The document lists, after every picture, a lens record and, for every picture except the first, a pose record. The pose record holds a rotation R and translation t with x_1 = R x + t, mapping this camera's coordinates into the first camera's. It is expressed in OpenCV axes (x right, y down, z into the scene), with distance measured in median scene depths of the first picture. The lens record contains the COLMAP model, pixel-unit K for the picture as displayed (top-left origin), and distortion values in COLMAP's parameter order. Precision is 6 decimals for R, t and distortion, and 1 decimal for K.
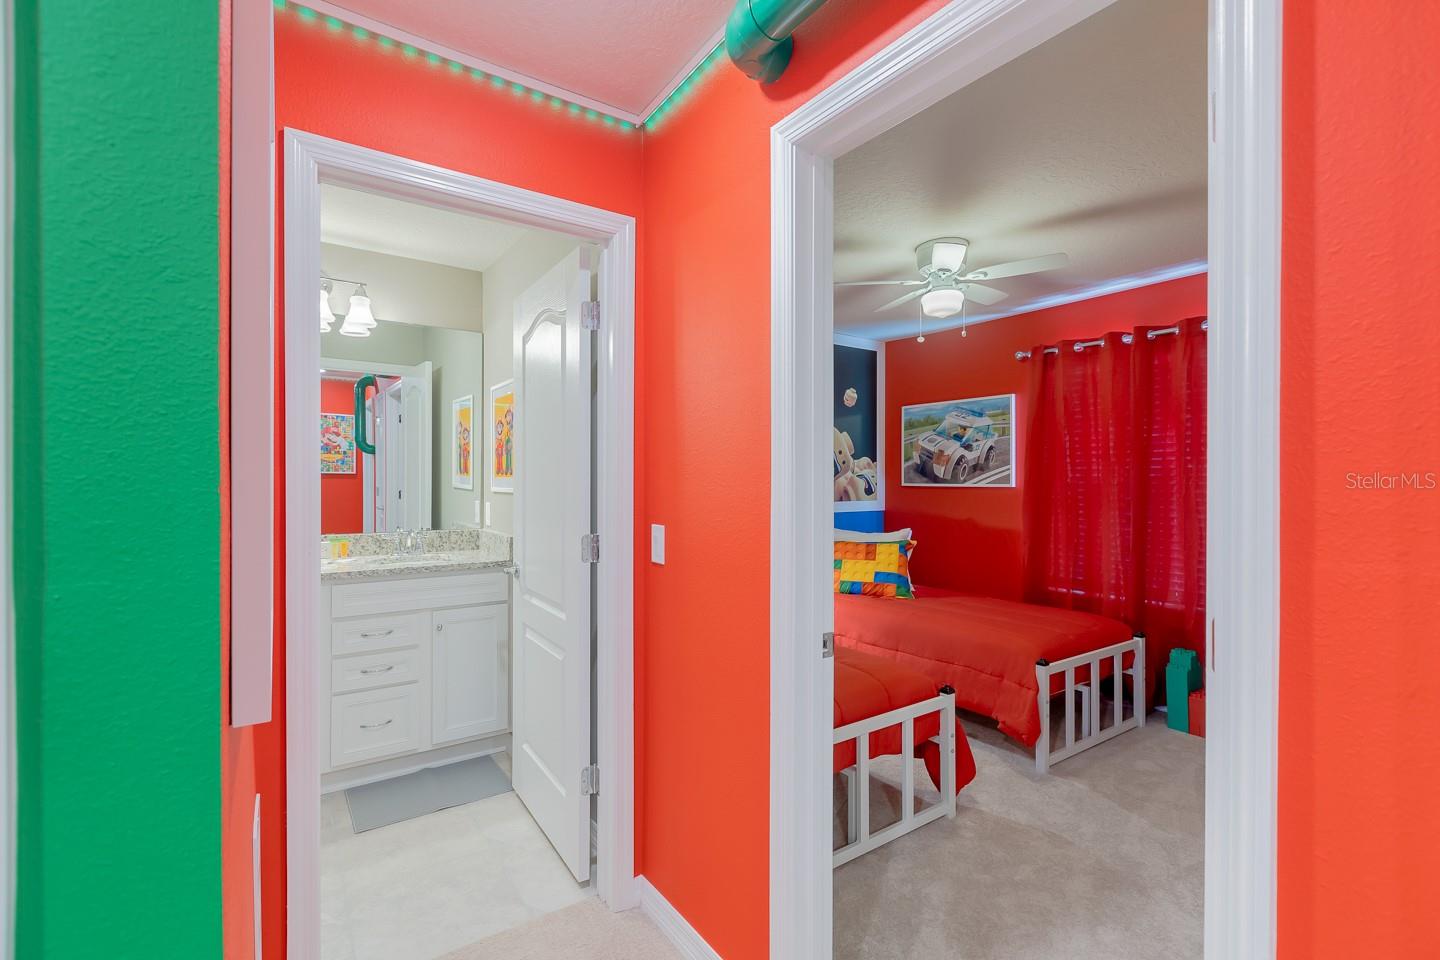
lens RADIAL K [[668.9, 0, 712.9], [0, 668.9, 476.4], [0, 0, 1]] dist [0.006824, 0.001128]
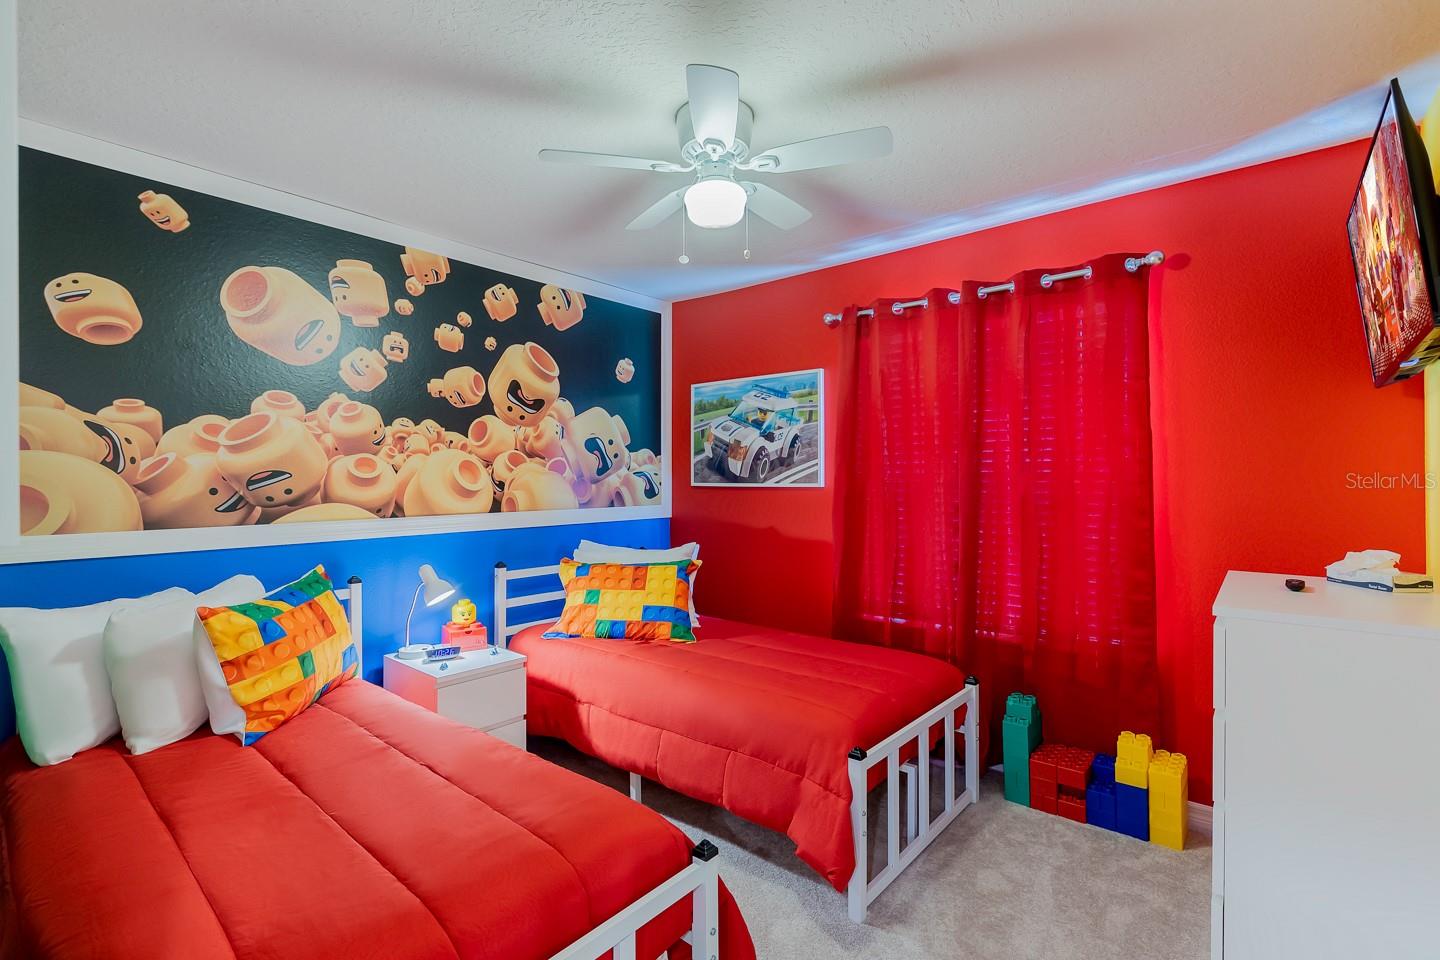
lens RADIAL K [[668.9, 0, 713.2], [0, 668.9, 479.6], [0, 0, 1]] dist [0.006824, 0.001128]
pose [[0.968737, -0.004403, 0.248050, 0.136349], [0.002503, 0.999965, 0.007974, 0.000745], [-0.248077, -0.007104, 0.968714, 0.283225]]
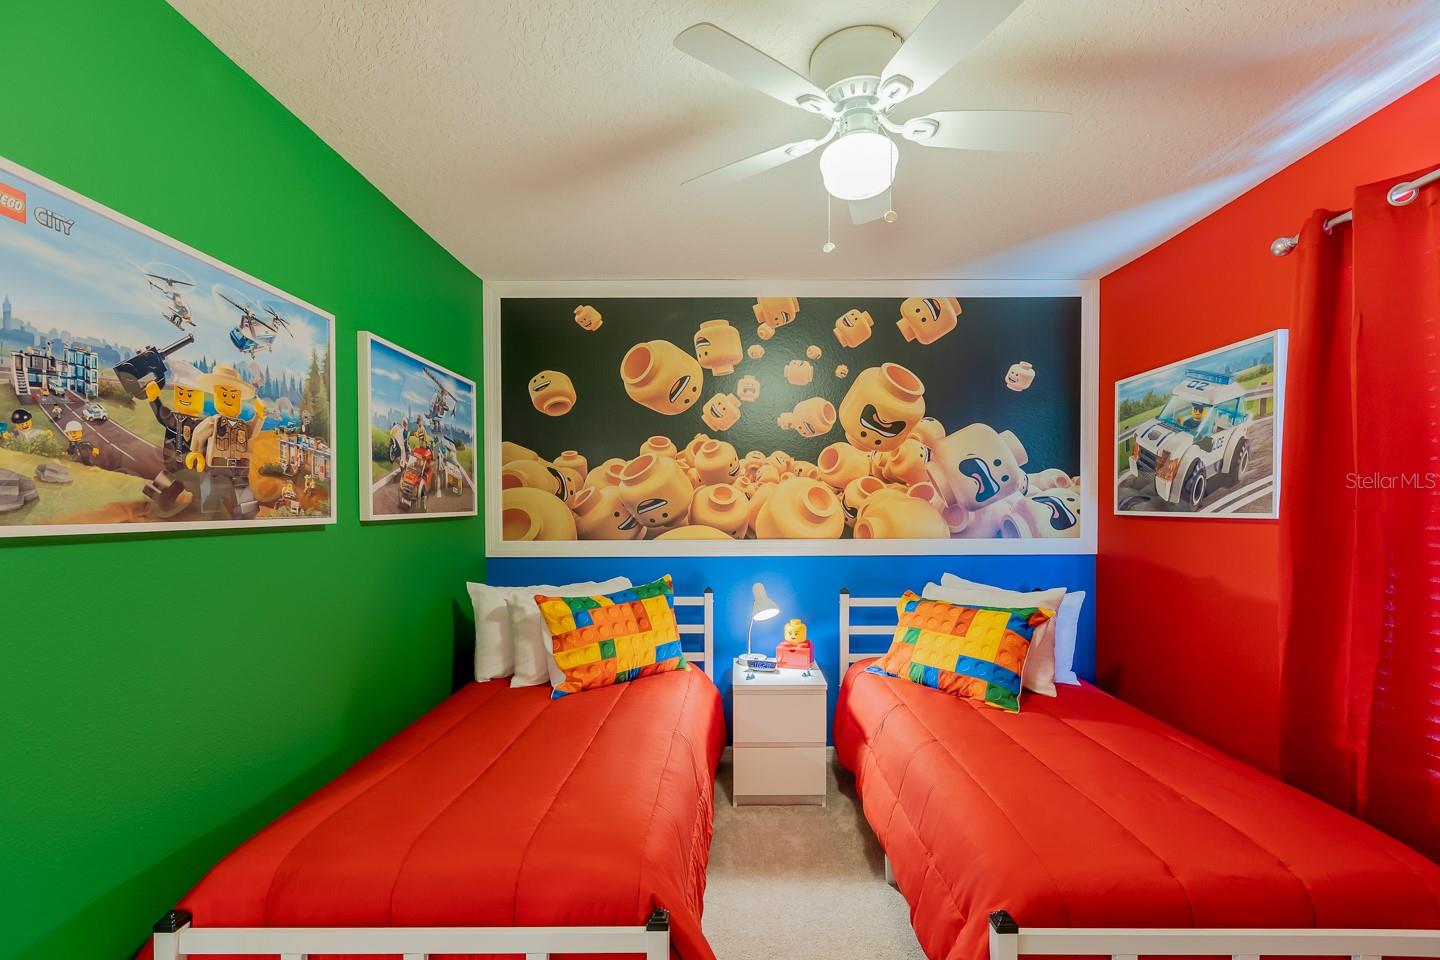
lens RADIAL K [[668.9, 0, 754.1], [0, 668.9, 512.3], [0, 0, 1]] dist [0.006824, 0.001128]
pose [[0.820621, 0.003023, -0.571465, 0.437368], [0.005811, 0.999890, 0.013634, 0.002261], [0.571444, -0.014509, 0.820513, 0.393247]]
